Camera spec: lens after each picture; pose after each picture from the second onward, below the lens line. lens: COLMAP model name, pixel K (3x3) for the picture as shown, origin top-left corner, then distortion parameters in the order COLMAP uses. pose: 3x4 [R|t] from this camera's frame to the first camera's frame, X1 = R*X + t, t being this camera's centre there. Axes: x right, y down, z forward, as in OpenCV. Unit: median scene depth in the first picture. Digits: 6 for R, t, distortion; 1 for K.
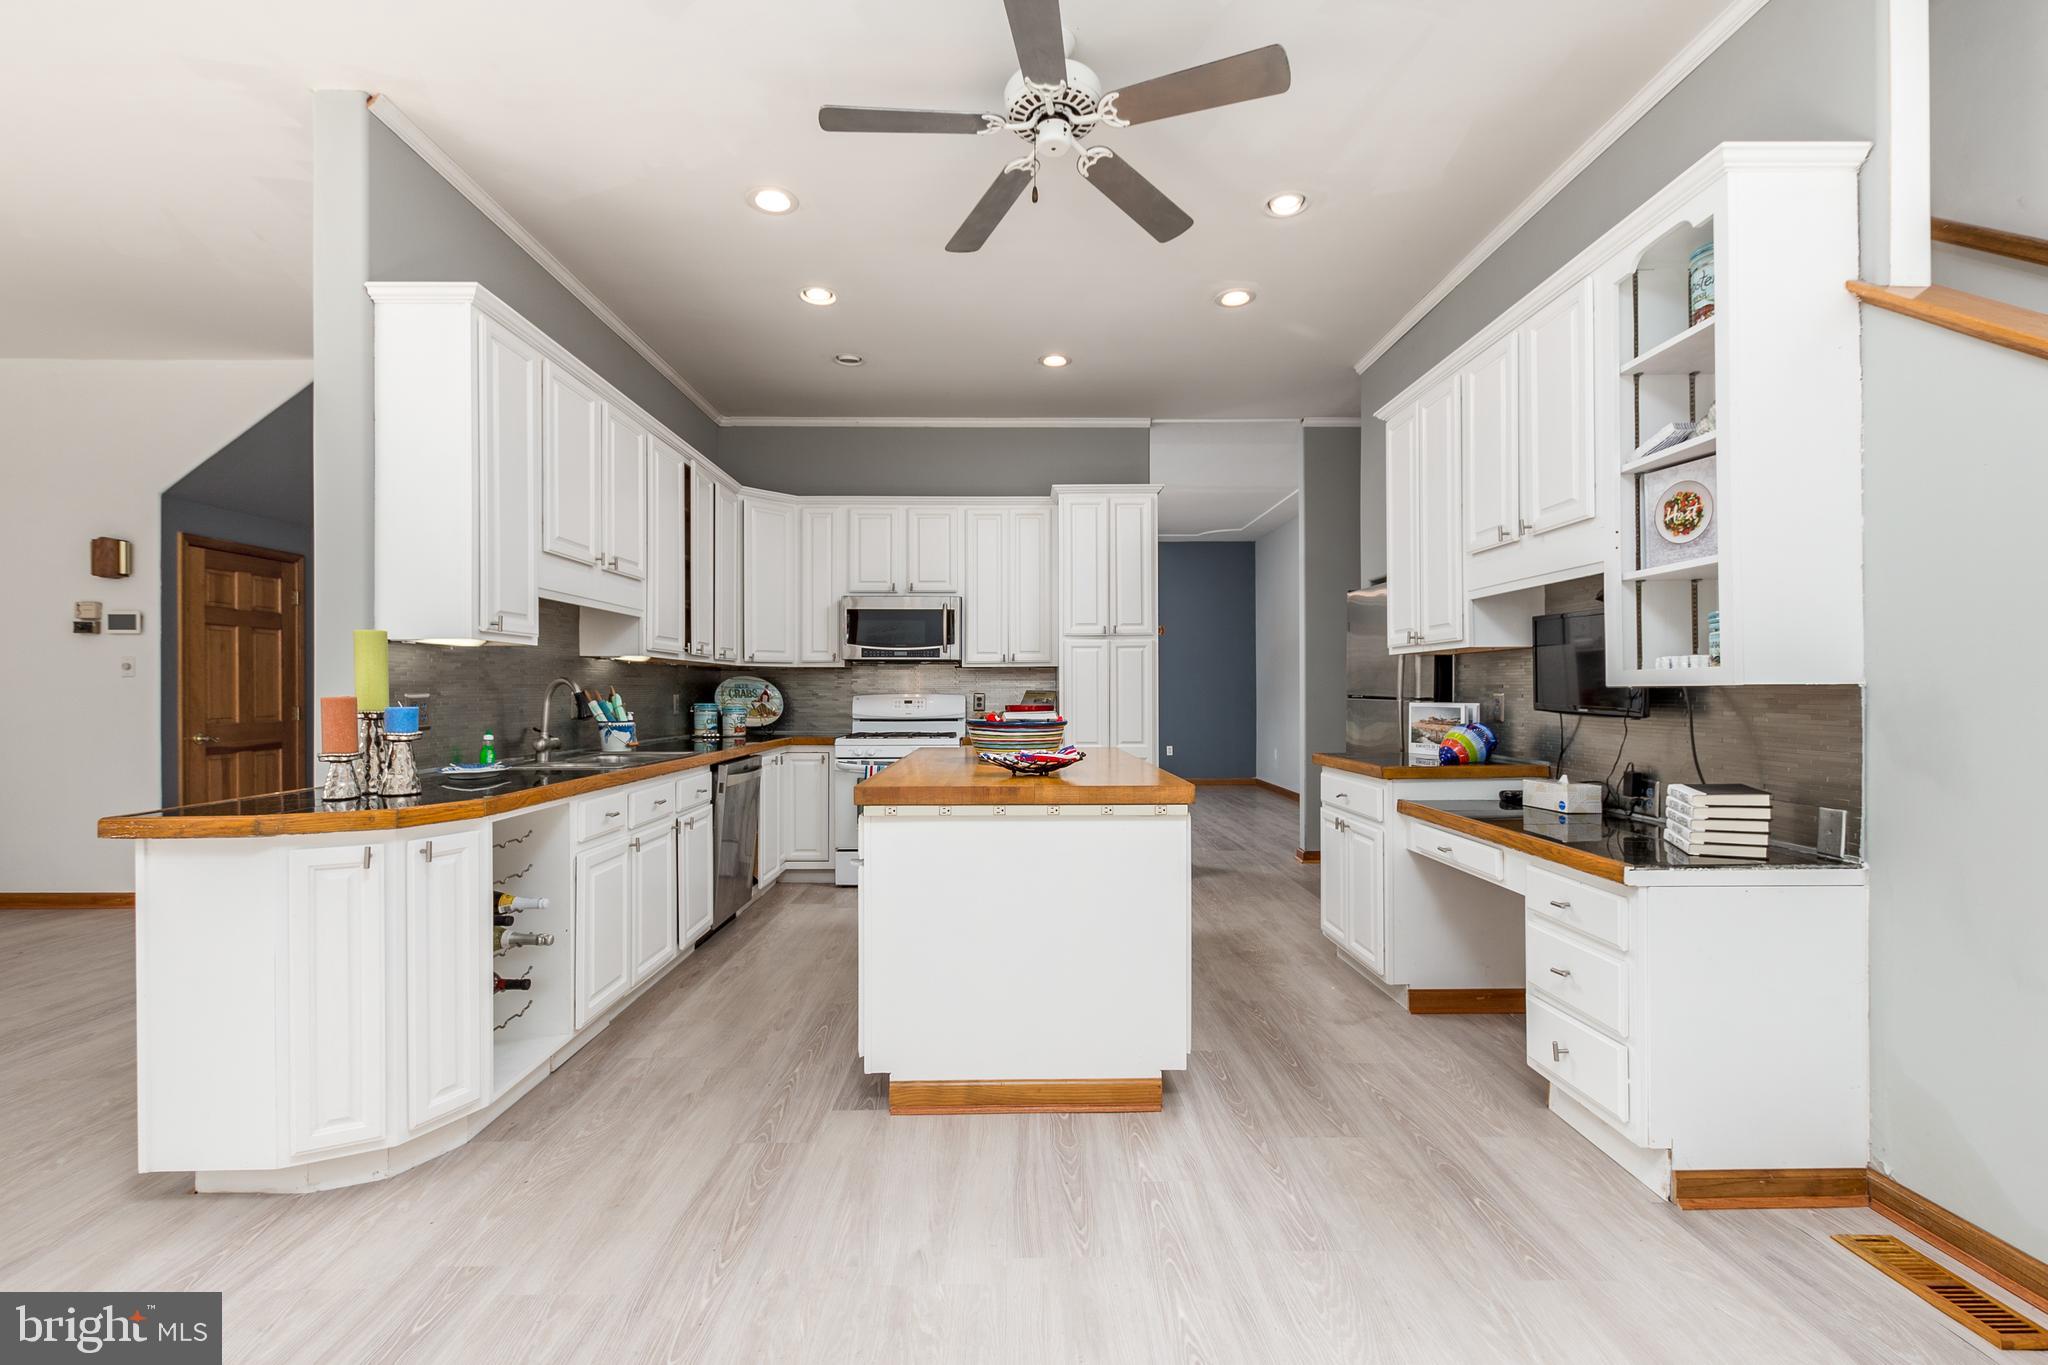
lens RADIAL K [[884.3, 0, 1021.5], [0, 884.3, 689.8], [0, 0, 1]] dist [0.001835, -0.000347]
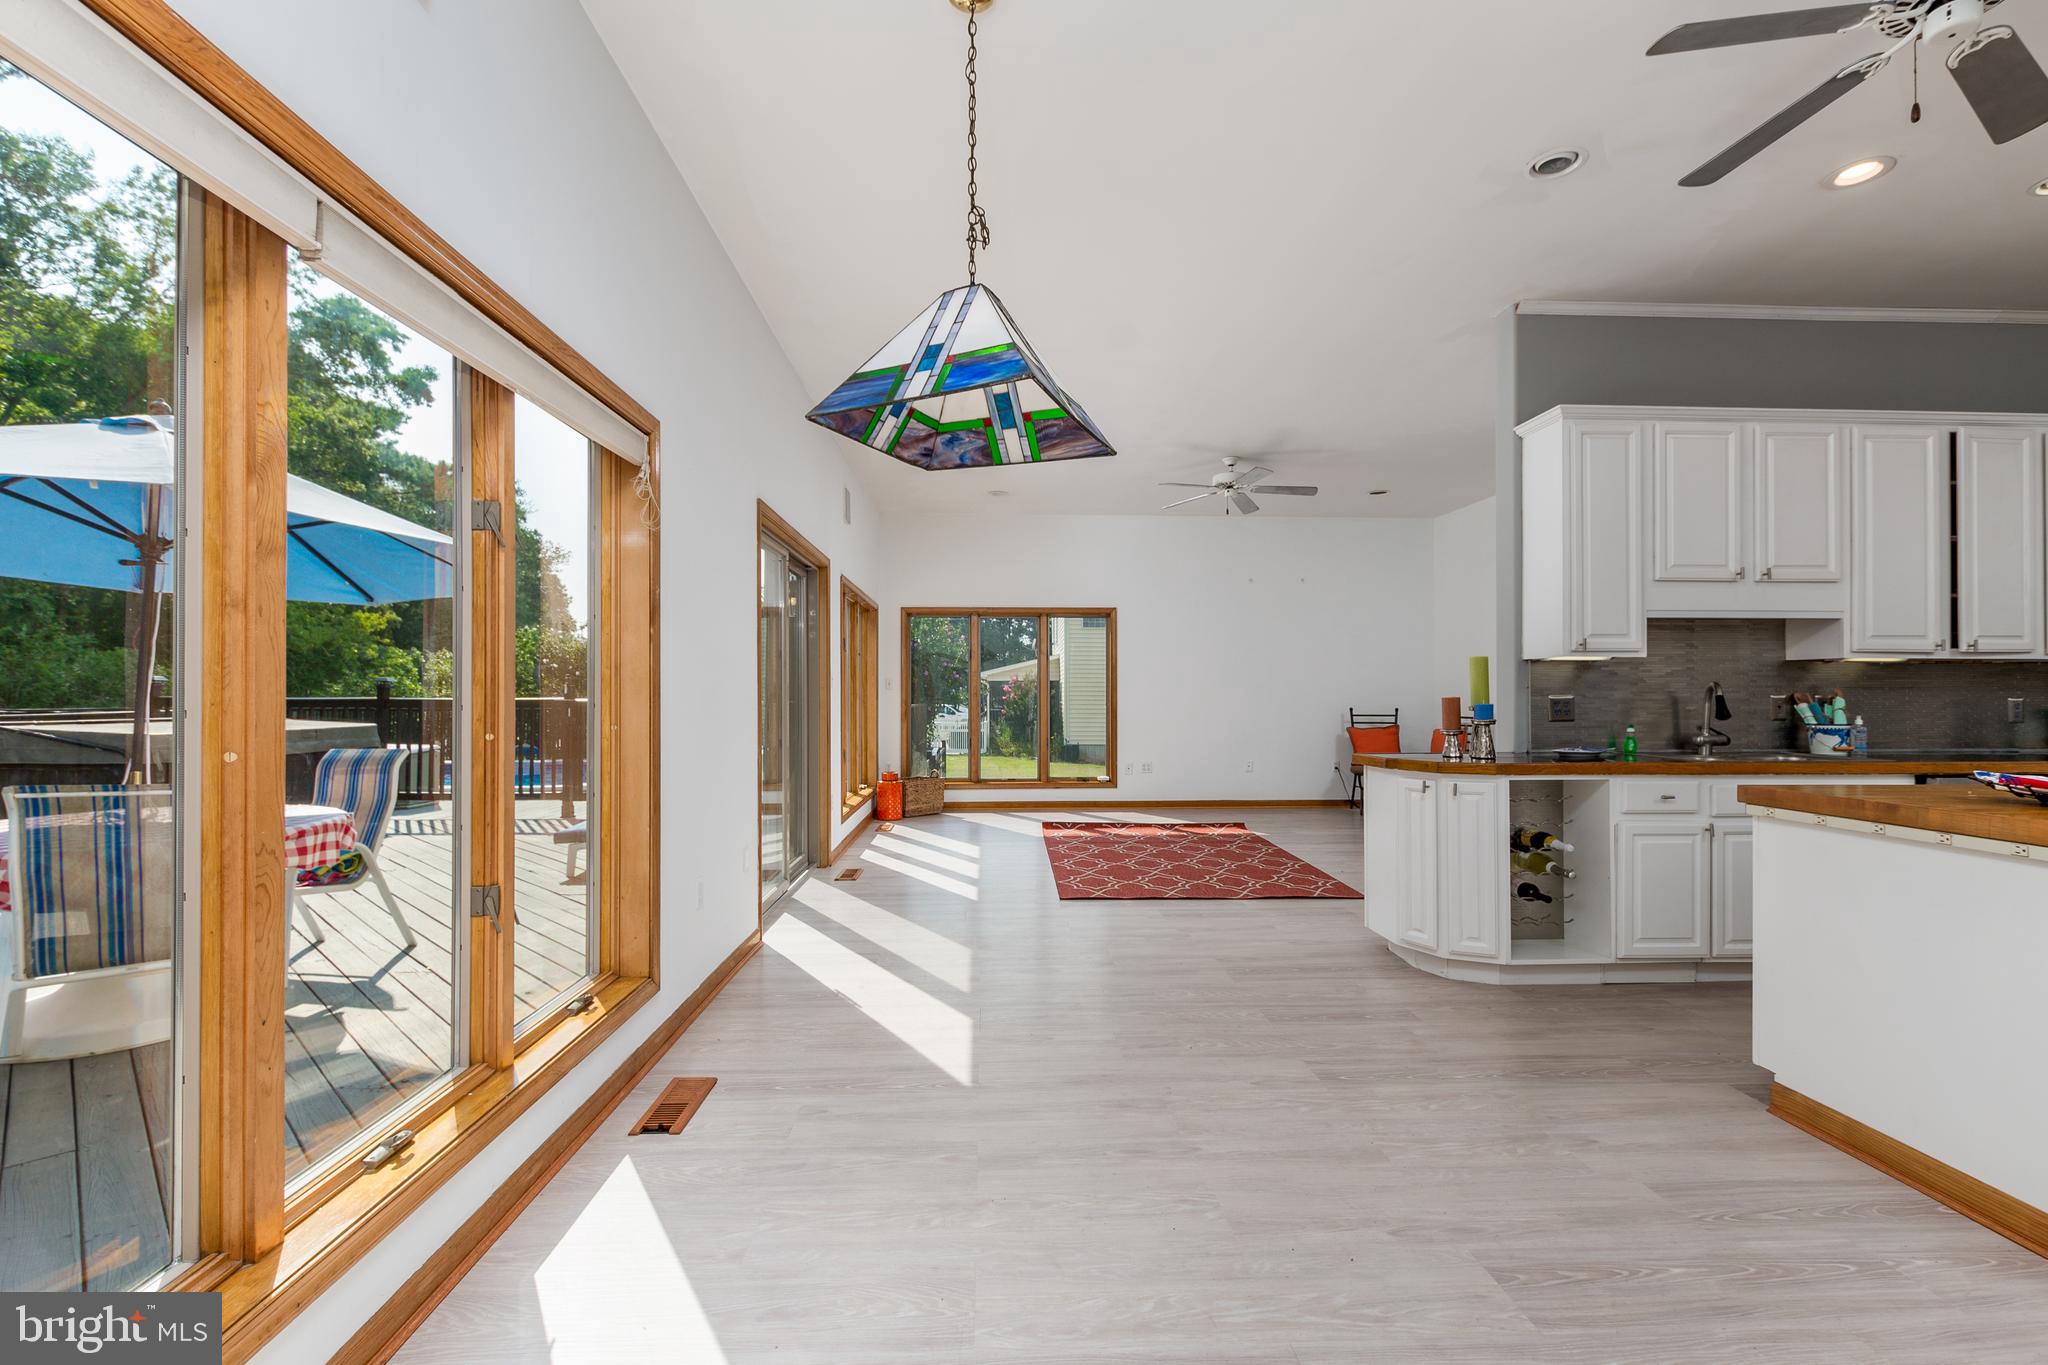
lens RADIAL K [[881.8, 0, 1024.0], [0, 881.8, 682.5], [0, 0, 1]] dist [0.000999, -0.004394]
pose [[0.030589, -0.010687, -0.999475, 0.833875], [0.000996, 0.999943, -0.010662, -0.001979], [0.999532, -0.000669, 0.030598, 0.114528]]
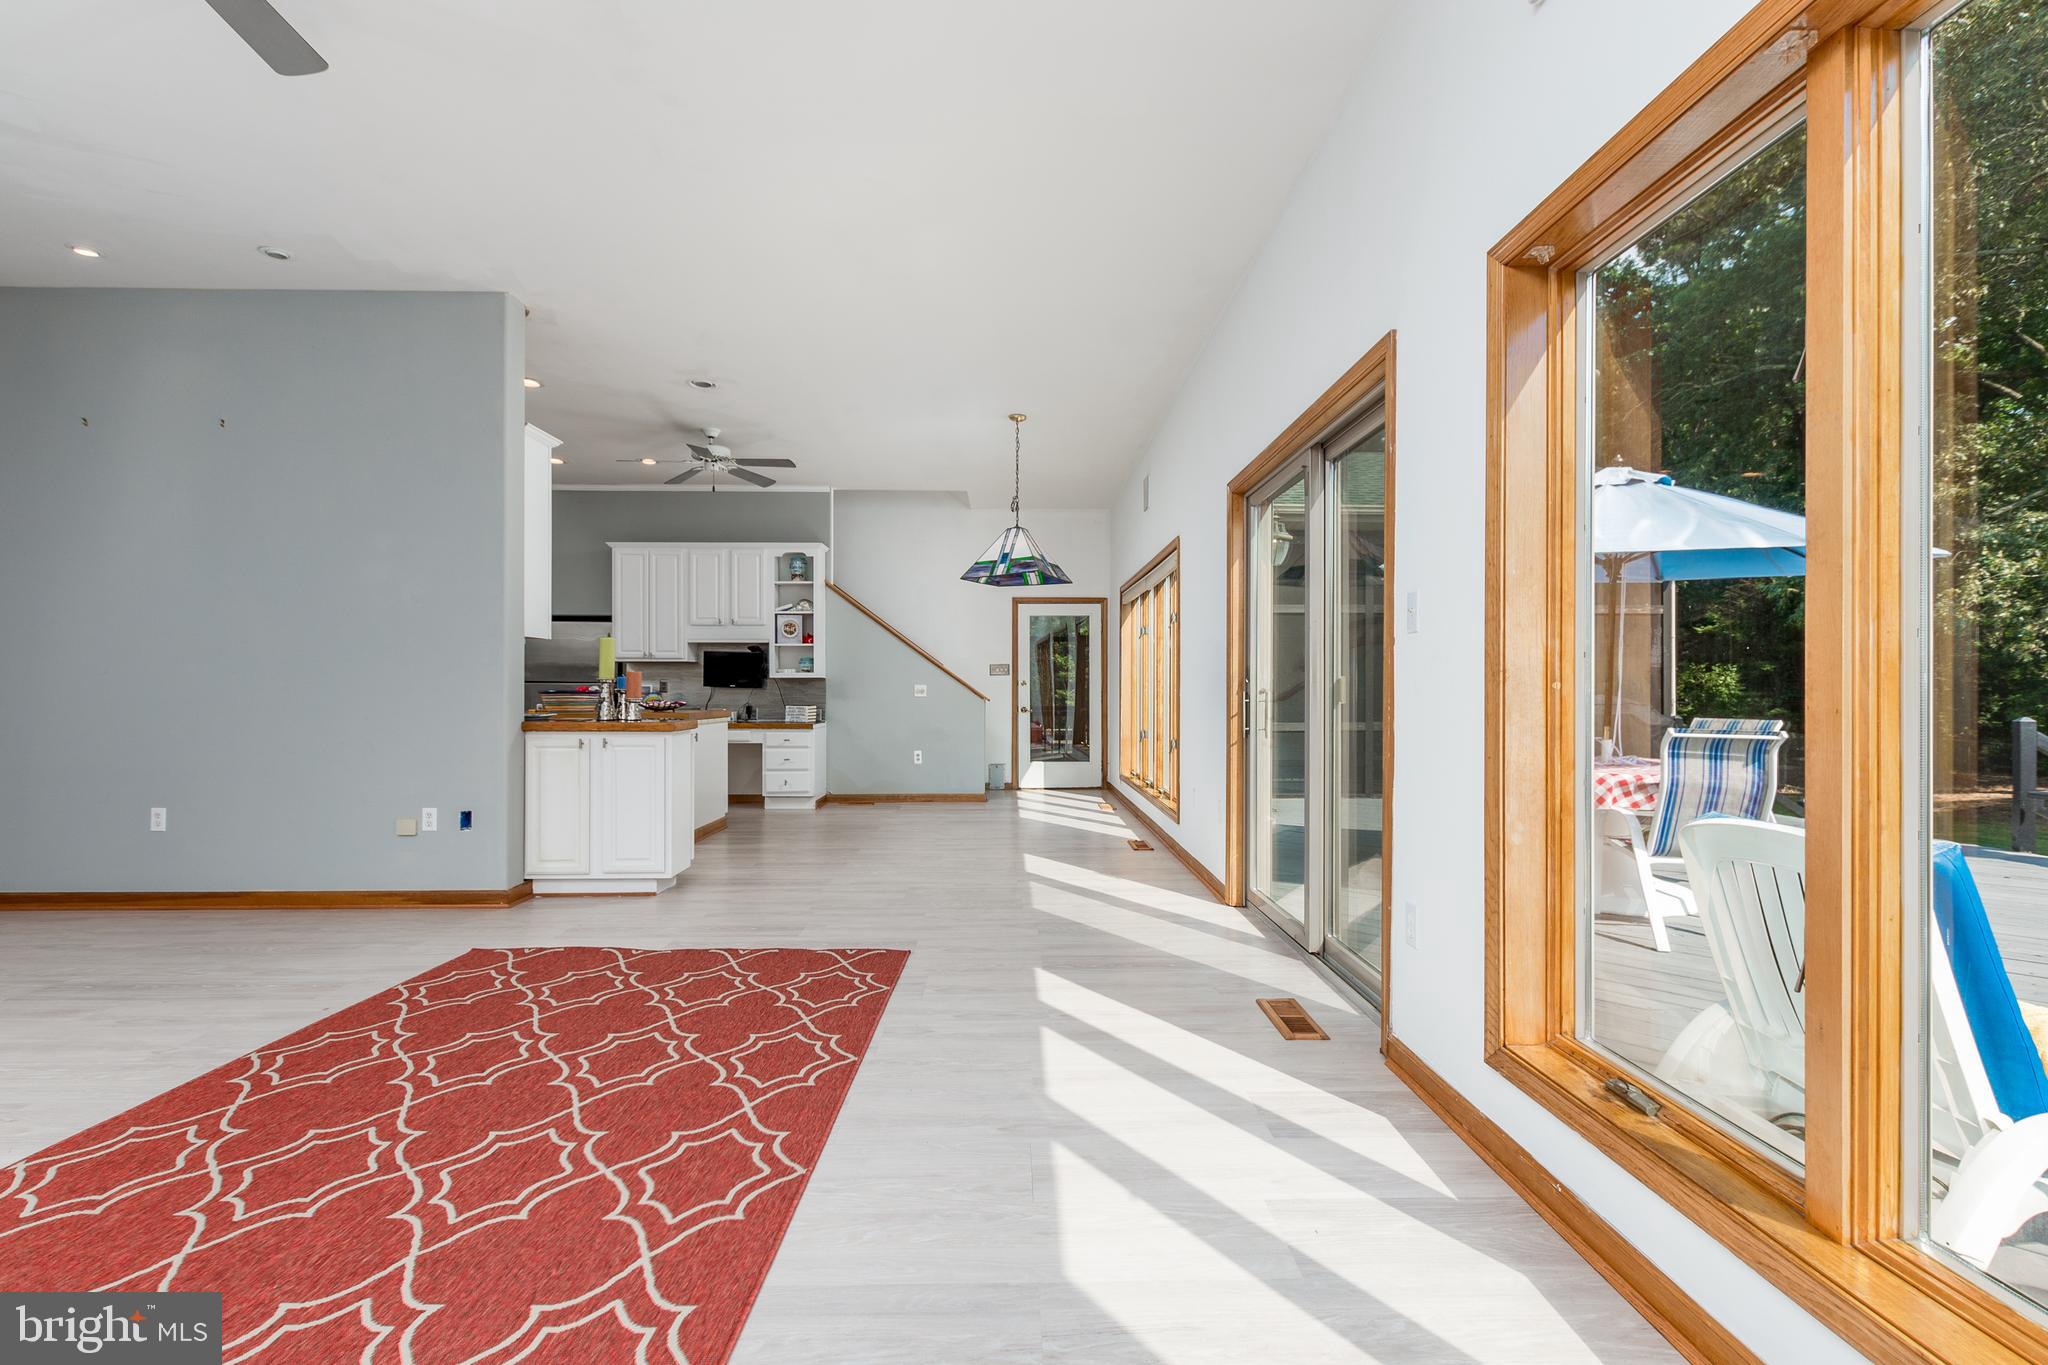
lens RADIAL K [[881.8, 0, 1024.0], [0, 881.8, 682.5], [0, 0, 1]] dist [0.000999, -0.004394]
pose [[-0.015036, 0.013227, 0.999799, -2.656506], [-0.003798, 0.999905, -0.013285, 0.055930], [-0.999880, -0.003997, -0.014984, 0.113217]]
